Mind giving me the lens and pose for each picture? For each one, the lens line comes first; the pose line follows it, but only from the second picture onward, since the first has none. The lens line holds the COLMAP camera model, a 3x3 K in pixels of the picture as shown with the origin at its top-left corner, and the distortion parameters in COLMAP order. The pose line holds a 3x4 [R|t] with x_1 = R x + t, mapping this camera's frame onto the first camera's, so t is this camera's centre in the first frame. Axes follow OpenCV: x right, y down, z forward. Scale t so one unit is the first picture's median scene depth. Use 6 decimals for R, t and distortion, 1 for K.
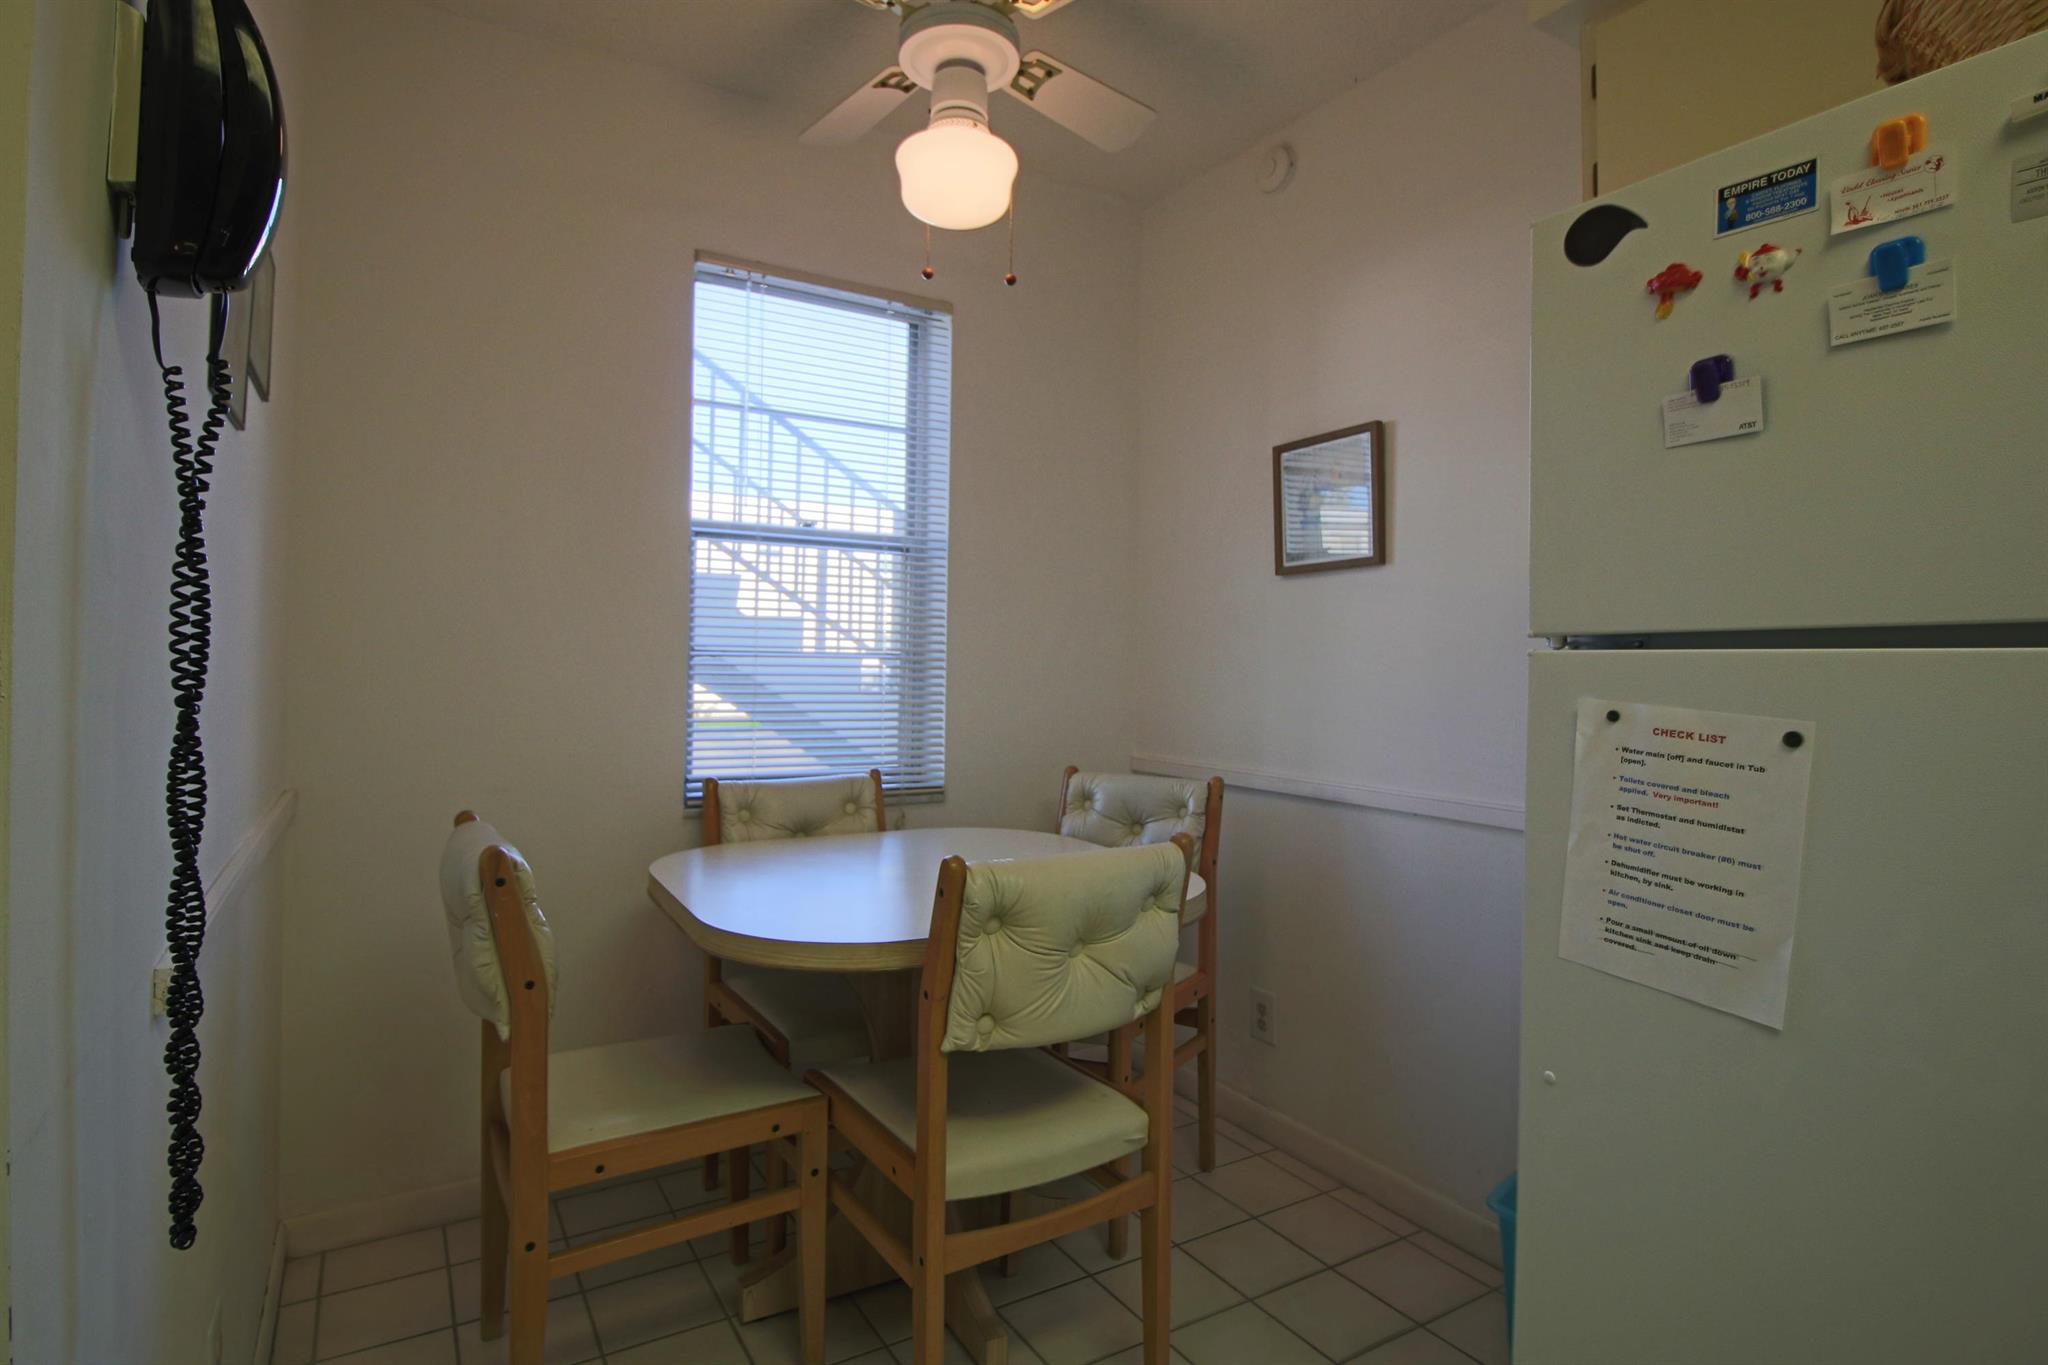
lens RADIAL K [[1035.9, 0, 1016.6], [0, 1035.9, 663.9], [0, 0, 1]] dist [-0.015207, -0.000772]
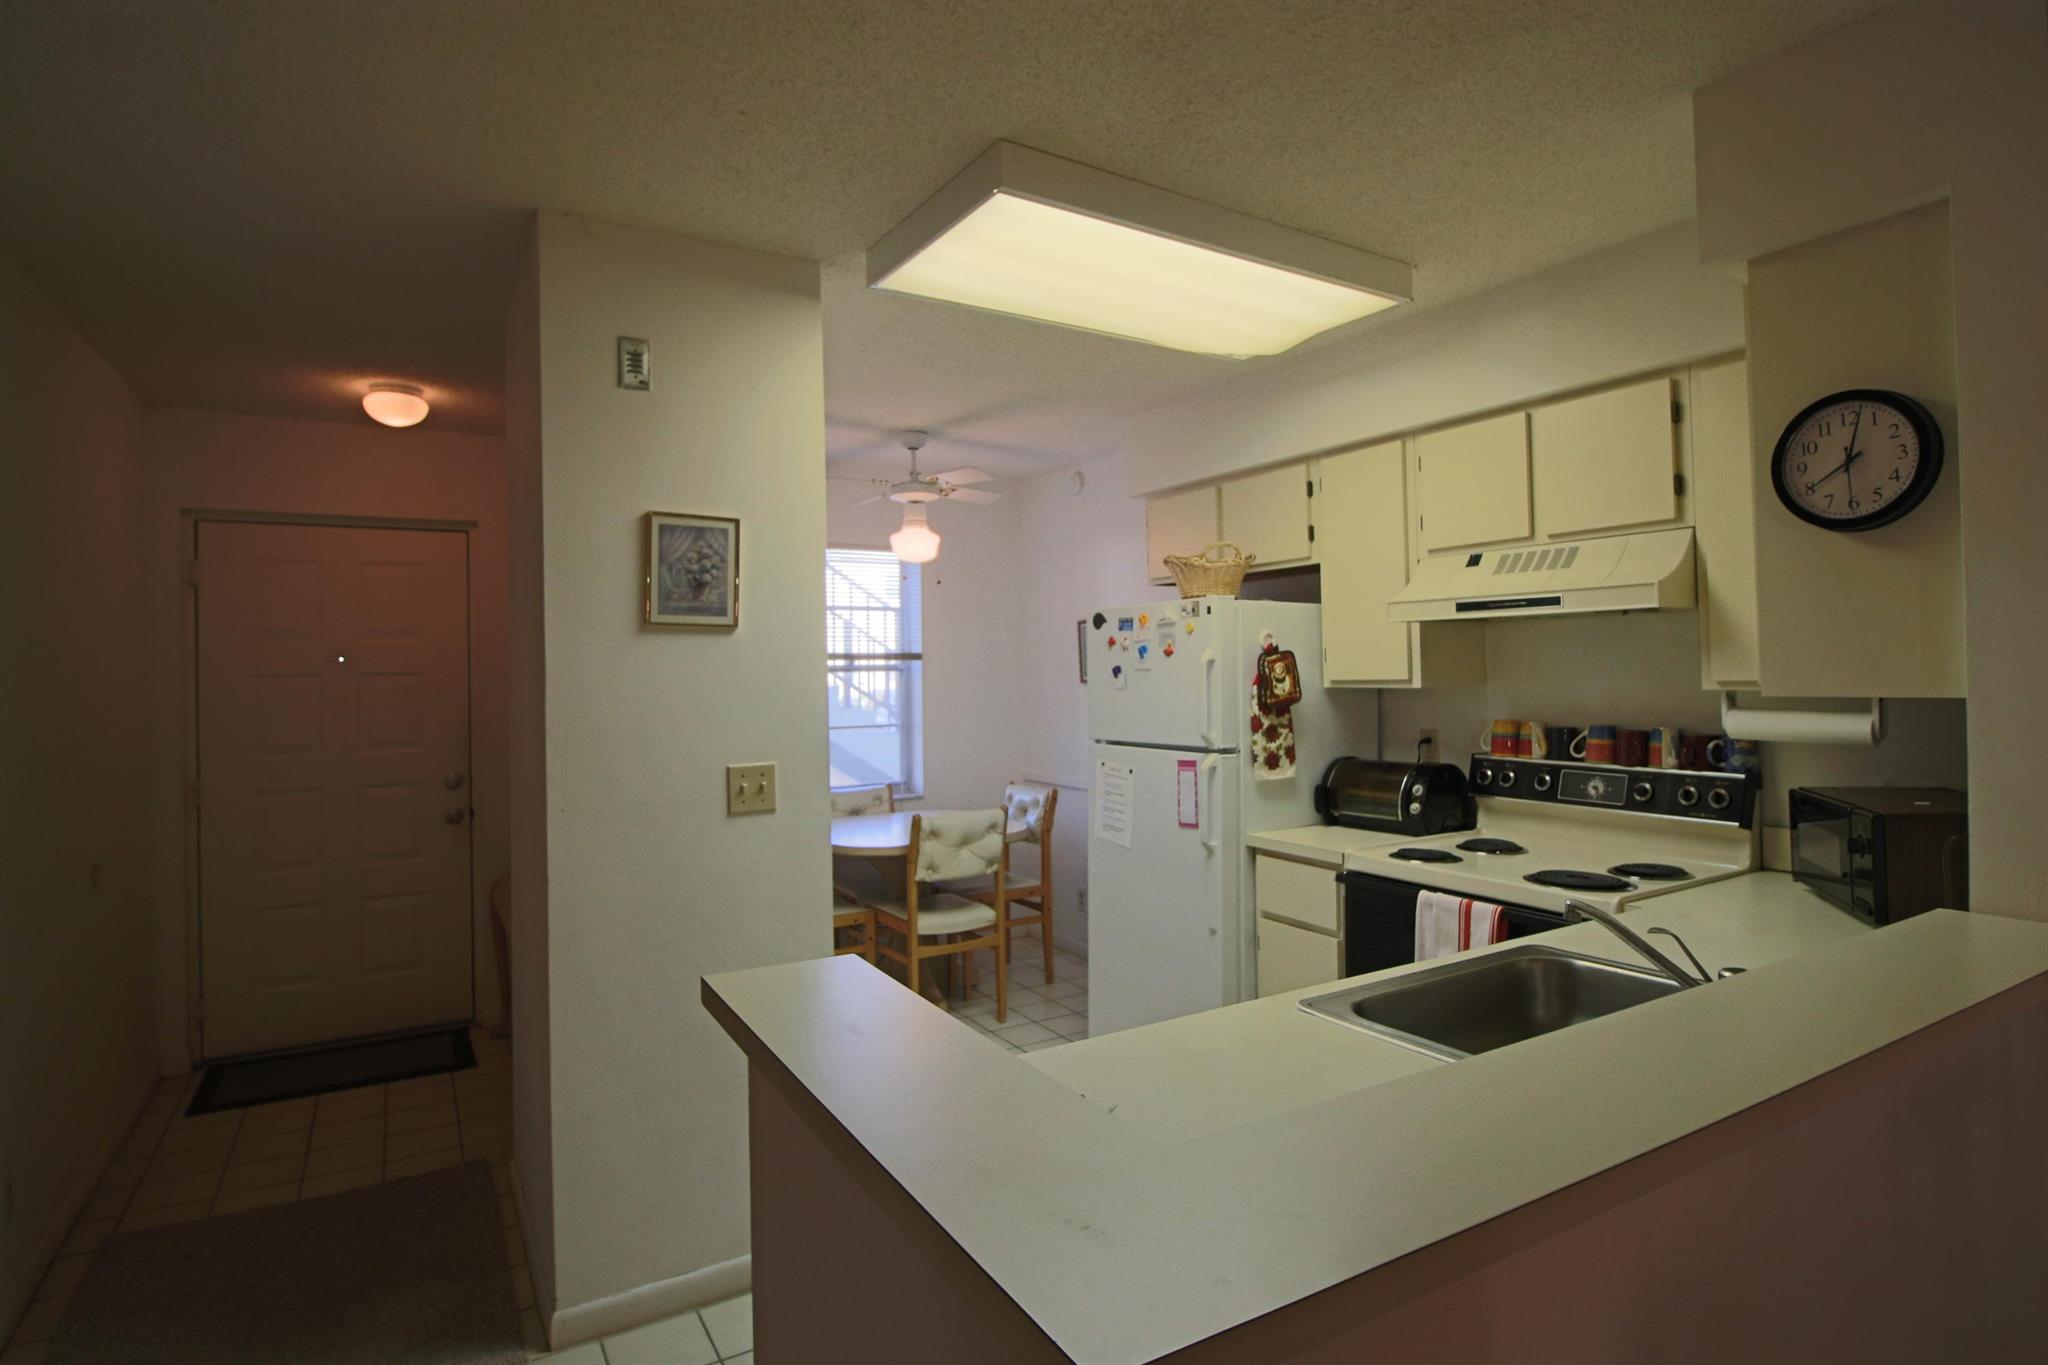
lens RADIAL K [[1035.9, 0, 1016.6], [0, 1035.9, 663.9], [0, 0, 1]] dist [-0.015207, -0.000772]
pose [[0.999543, -0.029532, -0.006477, 0.237716], [0.029508, 0.999557, -0.003772, -0.206180], [0.006586, 0.003579, 0.999972, -1.812164]]
